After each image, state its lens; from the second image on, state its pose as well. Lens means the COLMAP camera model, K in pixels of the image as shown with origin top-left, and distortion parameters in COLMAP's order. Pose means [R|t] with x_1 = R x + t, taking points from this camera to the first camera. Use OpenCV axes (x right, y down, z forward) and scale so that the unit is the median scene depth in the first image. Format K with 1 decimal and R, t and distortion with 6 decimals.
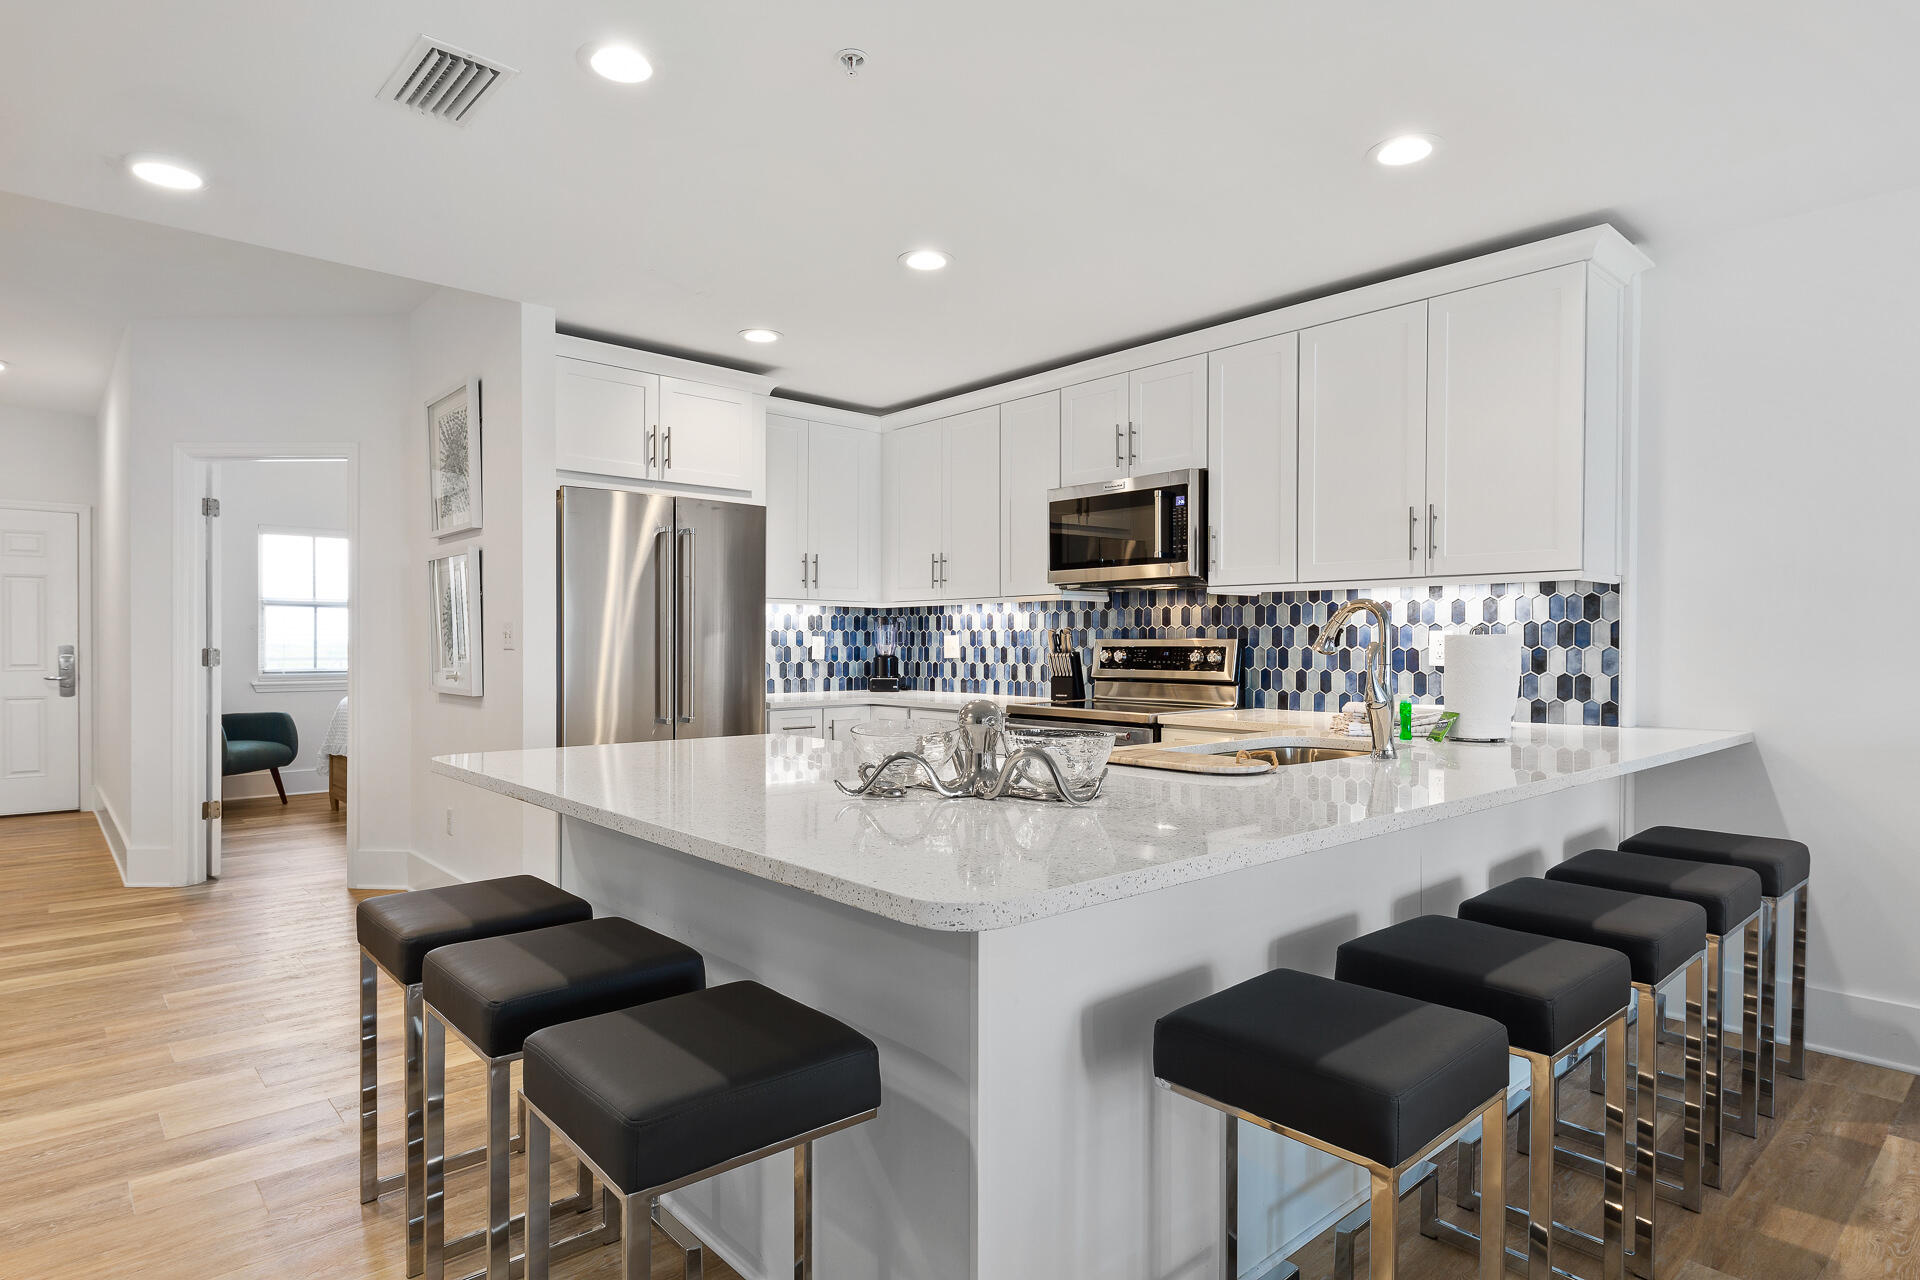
lens RADIAL K [[1048.2, 0, 959.5], [0, 1048.2, 654.2], [0, 0, 1]] dist [0.021214, 0.000954]
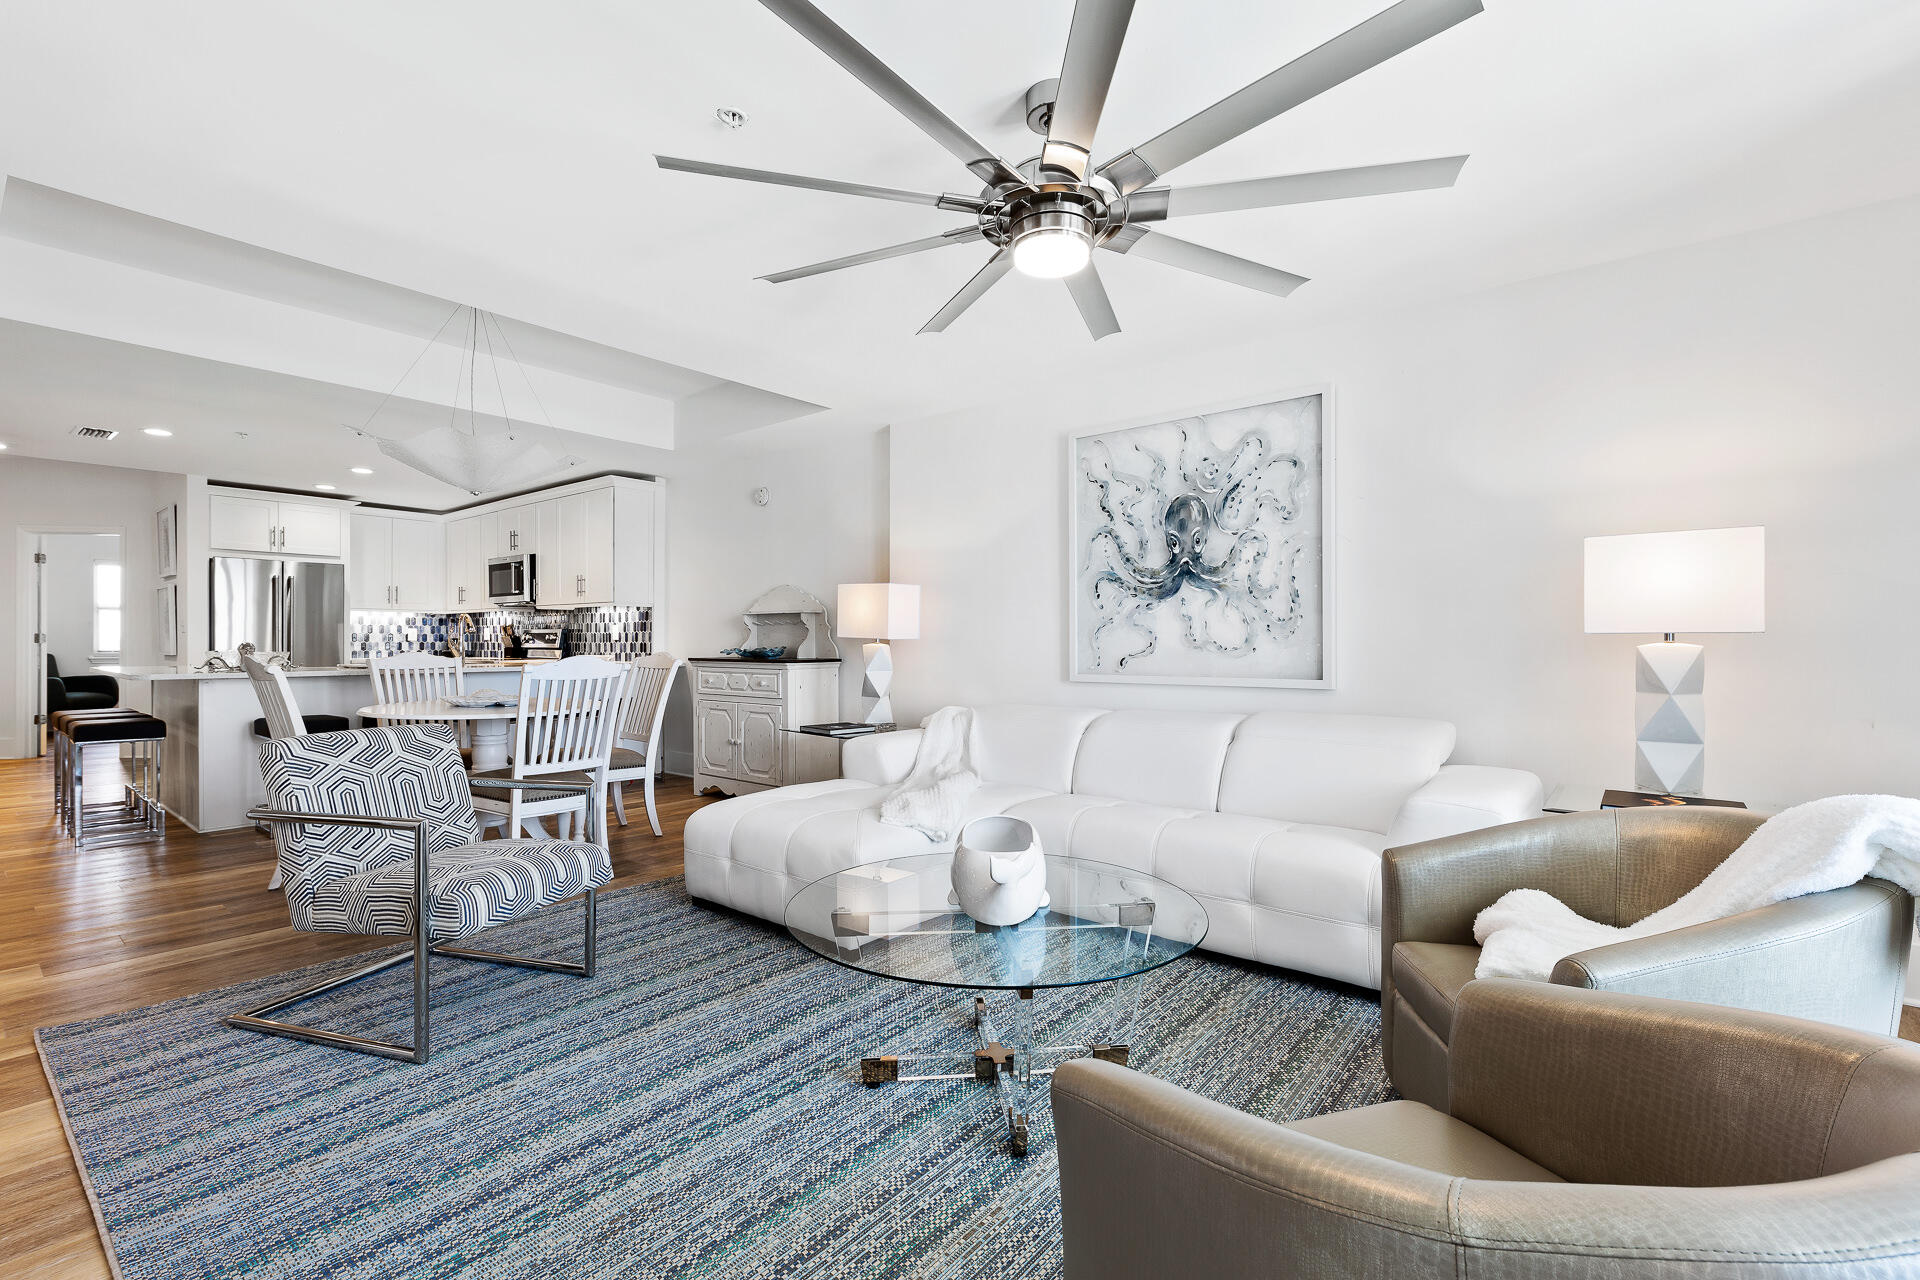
lens RADIAL K [[850.3, 0, 979.6], [0, 850.3, 647.3], [0, 0, 1]] dist [0.002741, 0.000321]
pose [[0.987171, -0.000486, 0.159667, 0.660940], [0.001011, 0.999994, -0.003206, 0.024091], [-0.159664, 0.003326, 0.987166, -0.720880]]
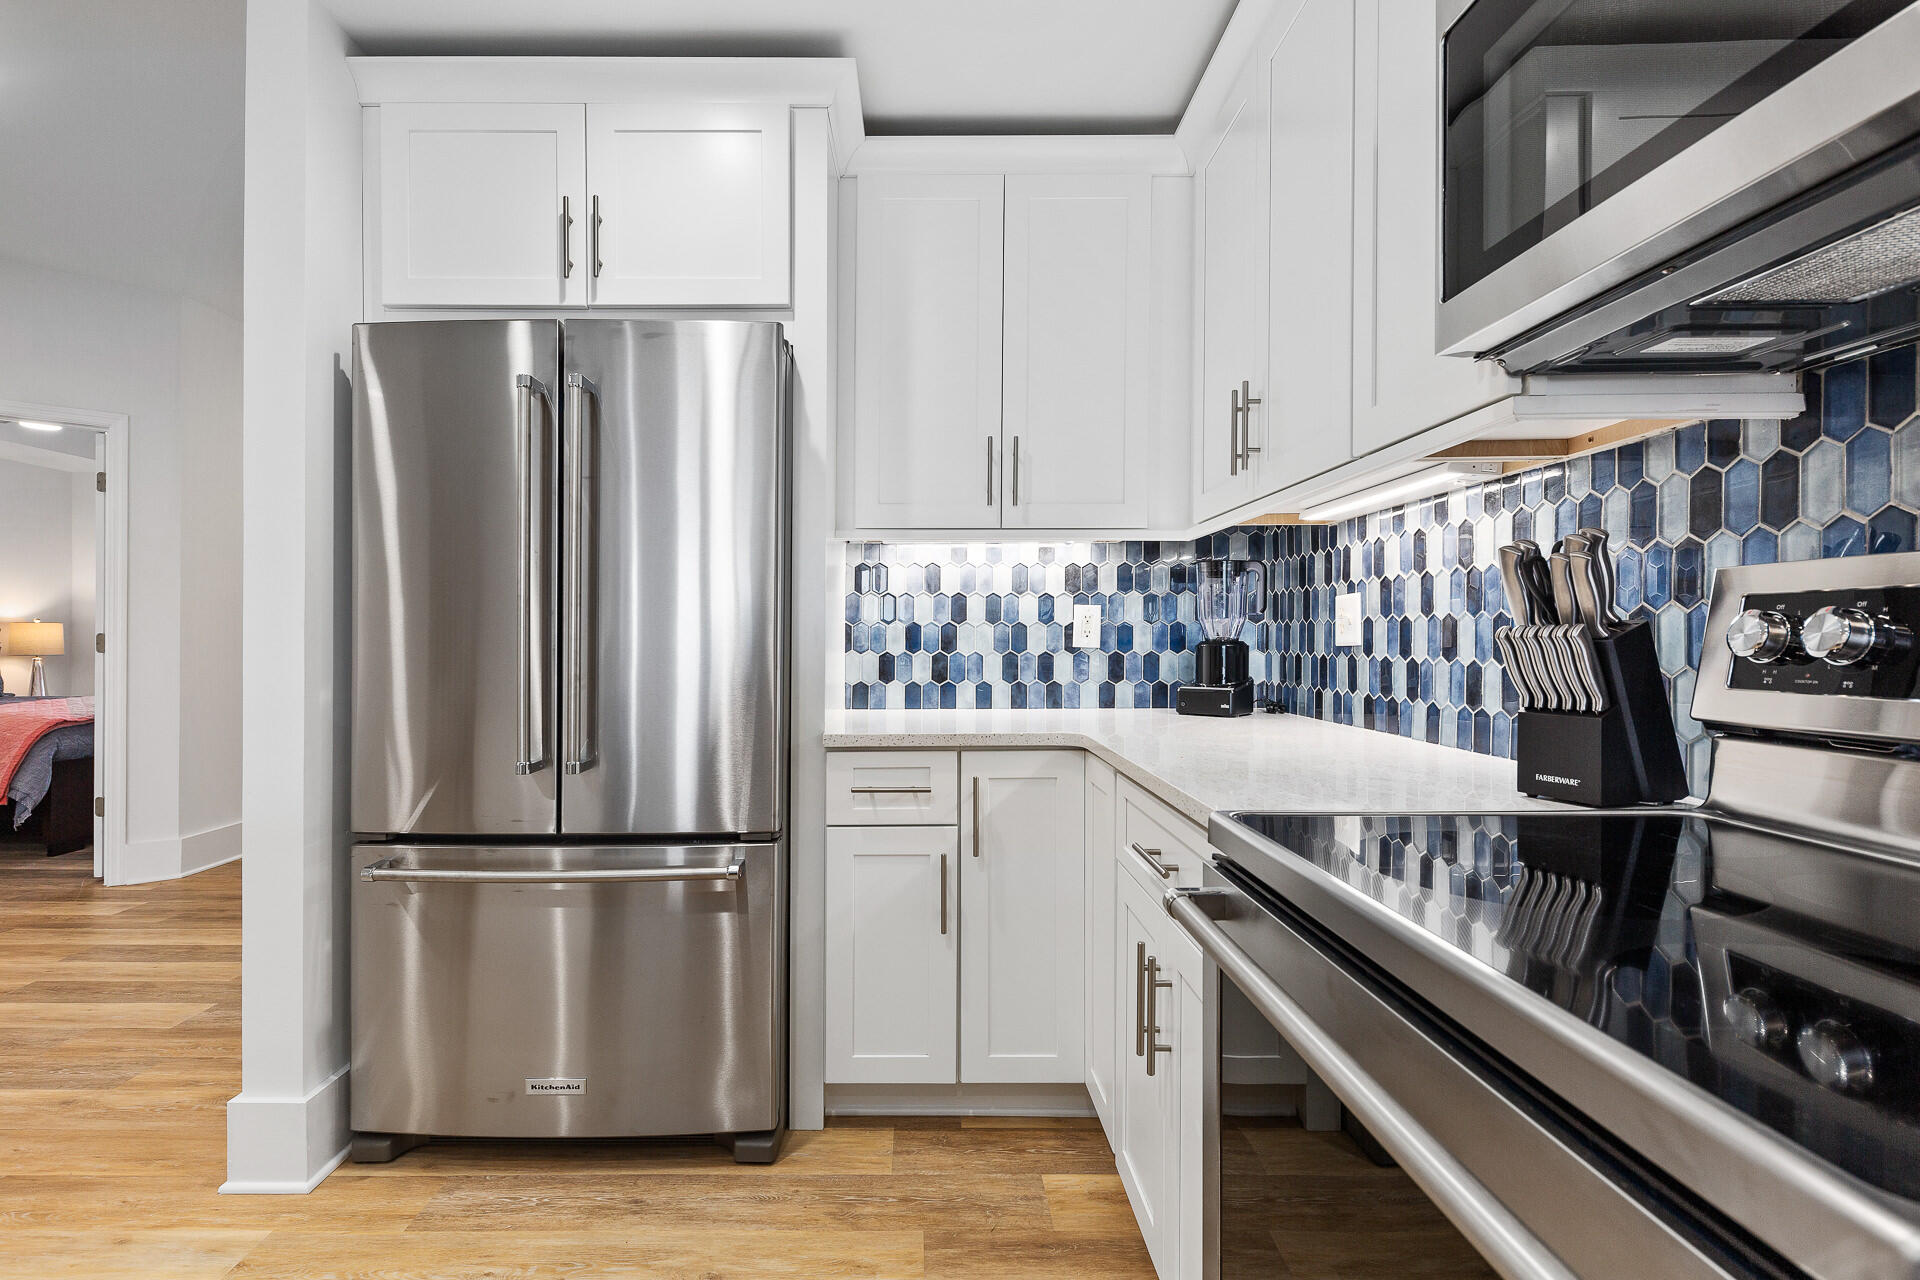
lens RADIAL K [[918.9, 0, 922.2], [0, 918.9, 642.7], [0, 0, 1]] dist [0.005373, 0.000370]
pose [[0.740450, 0.001140, -0.672111, 0.119974], [-0.004521, 0.999984, -0.003284, 0.004499], [0.672097, 0.005471, 0.740443, 0.623199]]
